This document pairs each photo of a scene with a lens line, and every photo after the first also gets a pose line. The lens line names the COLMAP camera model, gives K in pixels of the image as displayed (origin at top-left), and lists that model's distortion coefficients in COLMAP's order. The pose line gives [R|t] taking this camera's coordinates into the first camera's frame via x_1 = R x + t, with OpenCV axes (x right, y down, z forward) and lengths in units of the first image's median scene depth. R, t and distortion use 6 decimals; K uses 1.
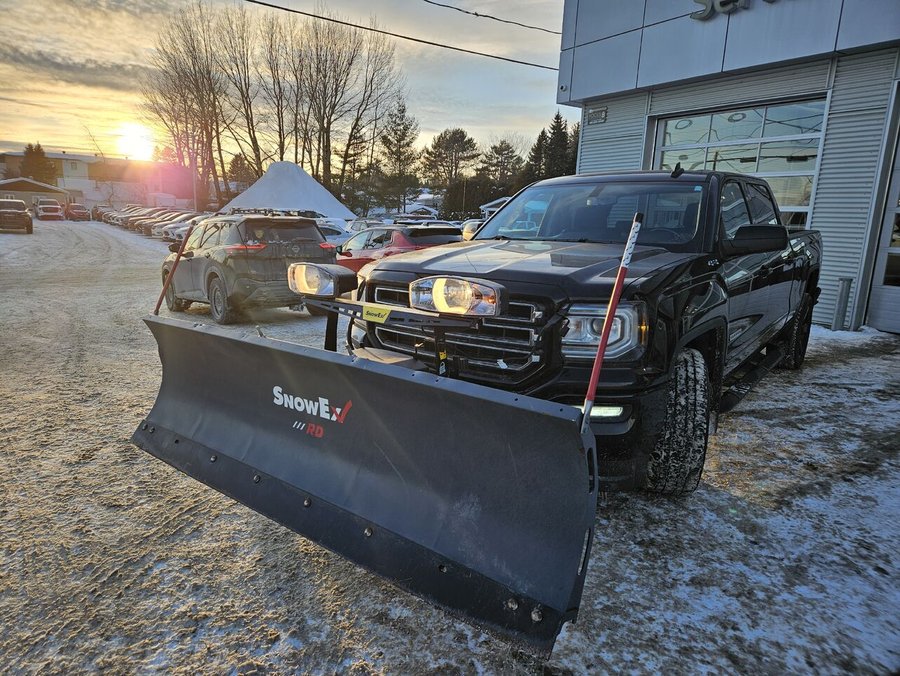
lens RADIAL K [[598.6, 0, 447.8], [0, 598.6, 339.9], [0, 0, 1]] dist [0.080886, -0.055890]
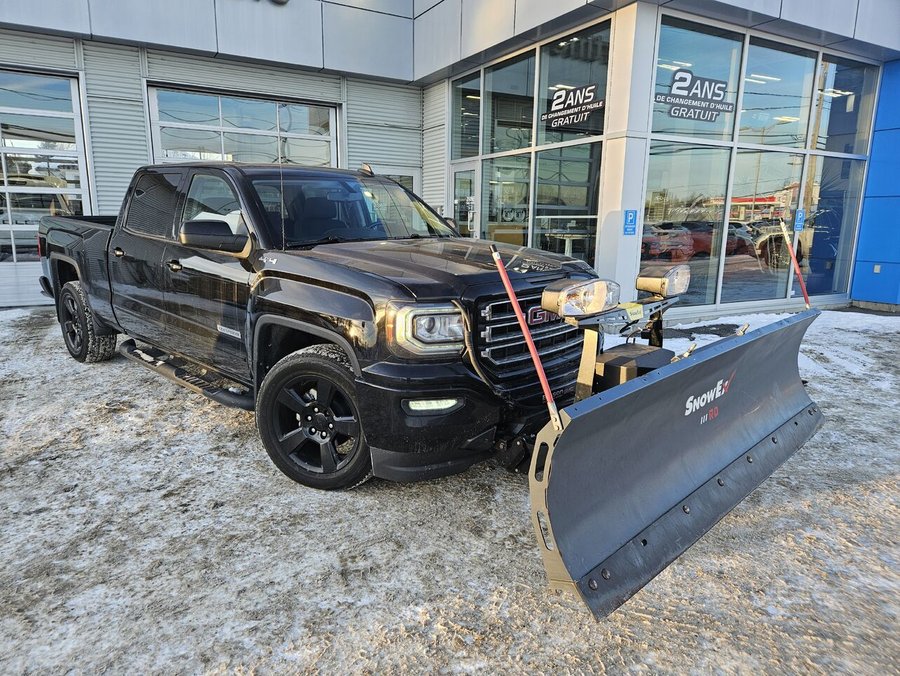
lens RADIAL K [[598.6, 0, 447.8], [0, 598.6, 339.9], [0, 0, 1]] dist [0.080886, -0.055890]
pose [[0.068681, -0.217244, 0.973698, -0.388516], [0.200537, 0.959088, 0.199839, -0.076585], [-0.977276, 0.181538, 0.109437, 0.405462]]
